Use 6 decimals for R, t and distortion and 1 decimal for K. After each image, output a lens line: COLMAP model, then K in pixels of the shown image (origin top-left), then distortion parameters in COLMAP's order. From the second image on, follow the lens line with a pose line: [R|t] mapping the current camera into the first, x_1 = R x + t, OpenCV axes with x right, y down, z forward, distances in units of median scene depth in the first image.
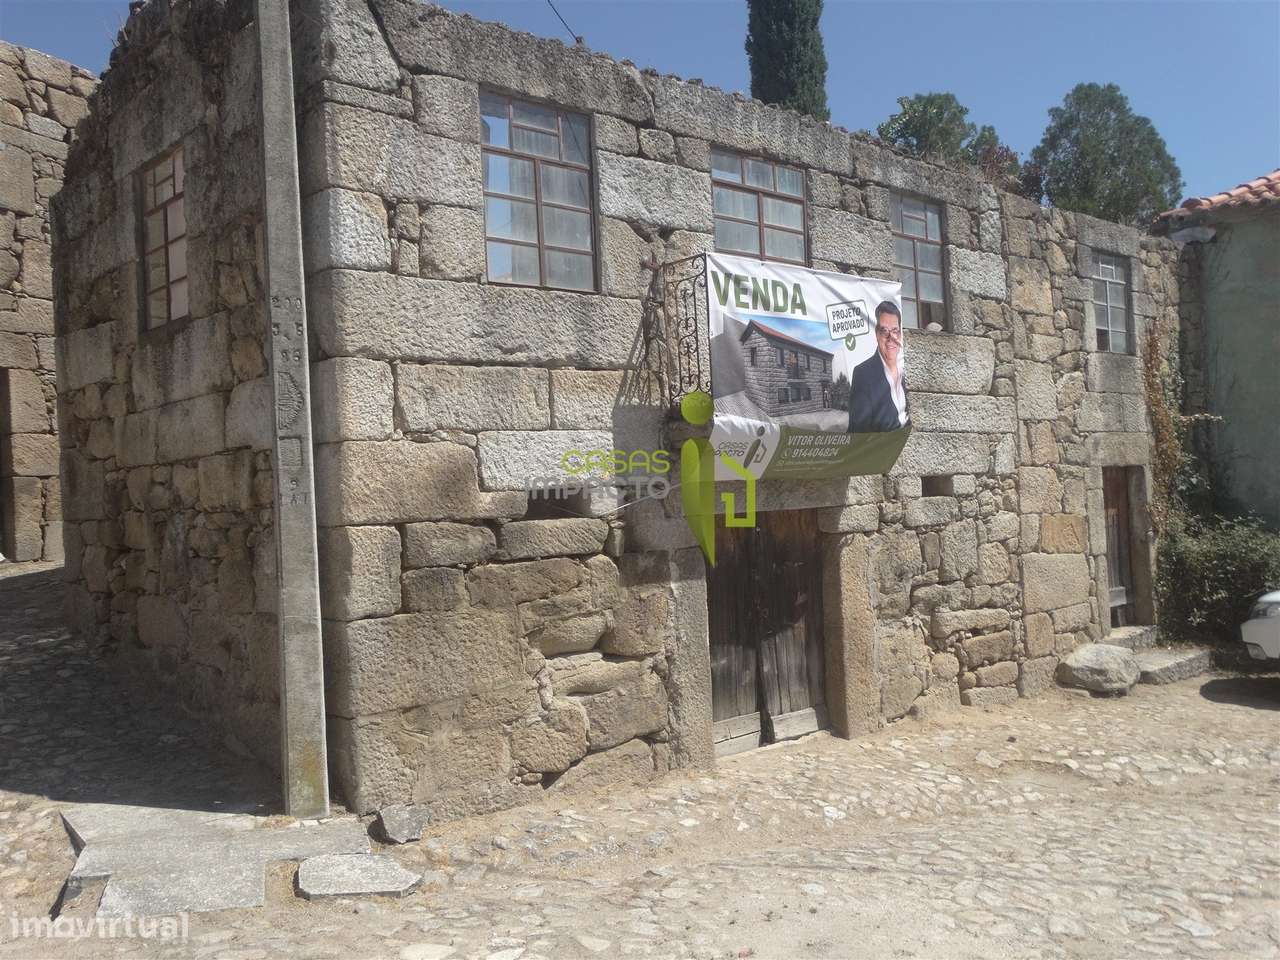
lens RADIAL K [[1013.6, 0, 659.7], [0, 1013.6, 481.8], [0, 0, 1]] dist [-0.006587, 0.010189]
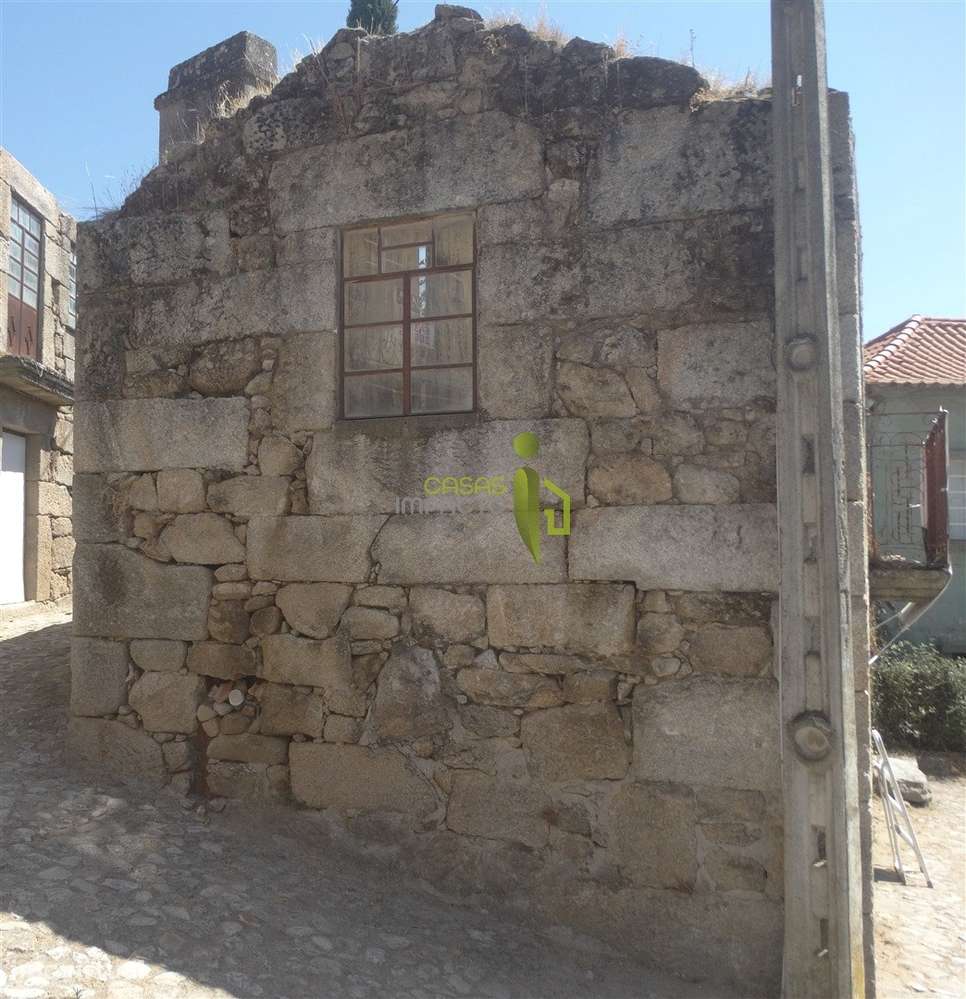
lens RADIAL K [[967.7, 0, 320.1], [0, 967.7, 504.7], [0, 0, 1]] dist [-0.009047, 0.000000]
pose [[0.933420, 0.074651, 0.350934, -0.781131], [-0.056829, 0.996529, -0.060829, -0.029889], [-0.354257, 0.036836, 0.934422, 0.272373]]
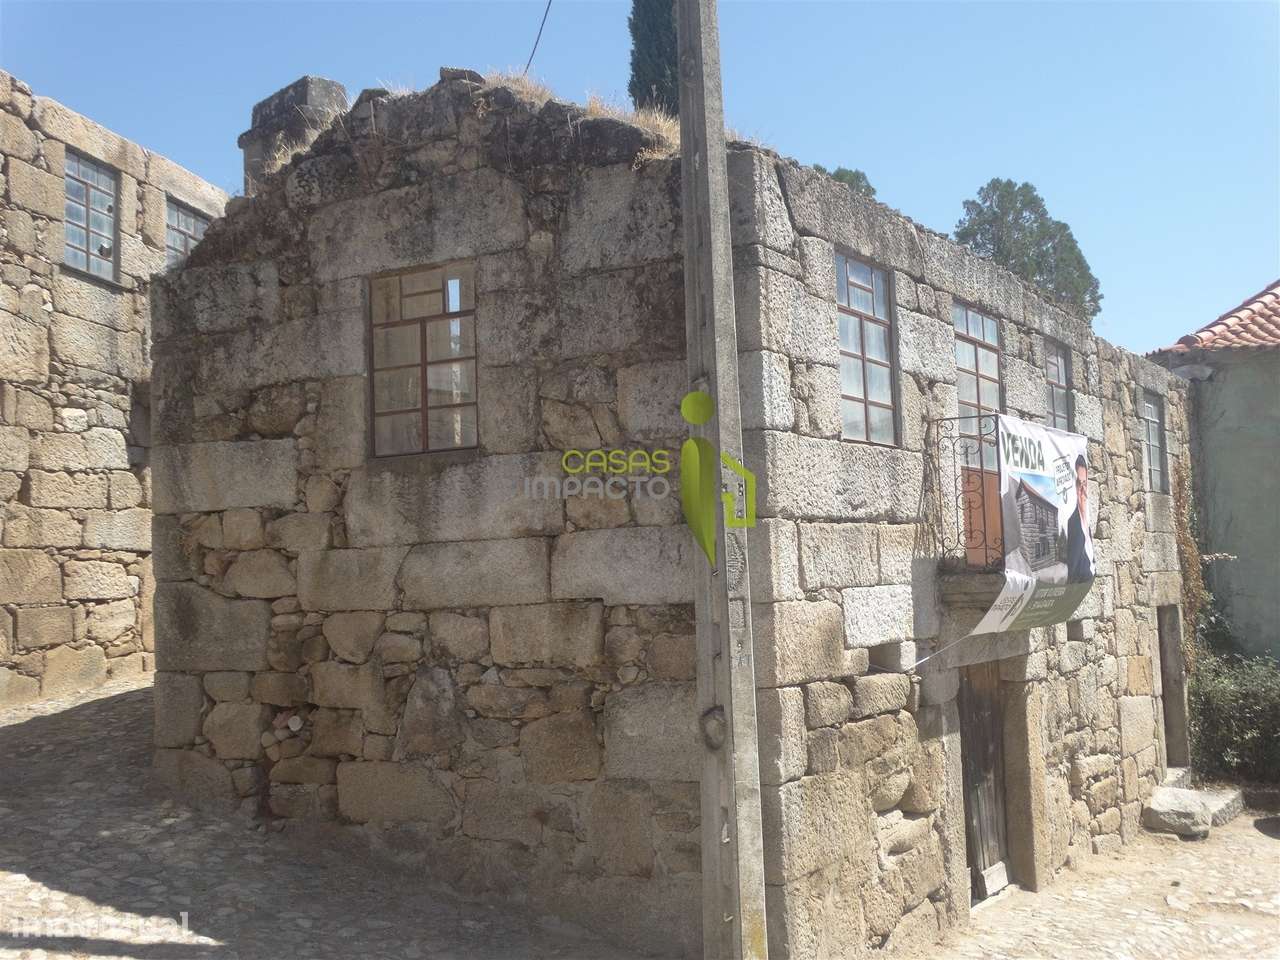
lens RADIAL K [[1338.0, 0, 675.6], [0, 1338.0, 482.3], [0, 0, 1]] dist [-0.008783, 0.000000]
pose [[0.955050, 0.037676, 0.294040, -0.586889], [-0.015412, 0.996860, -0.077670, -0.039960], [-0.296043, 0.069646, 0.952632, -0.174276]]
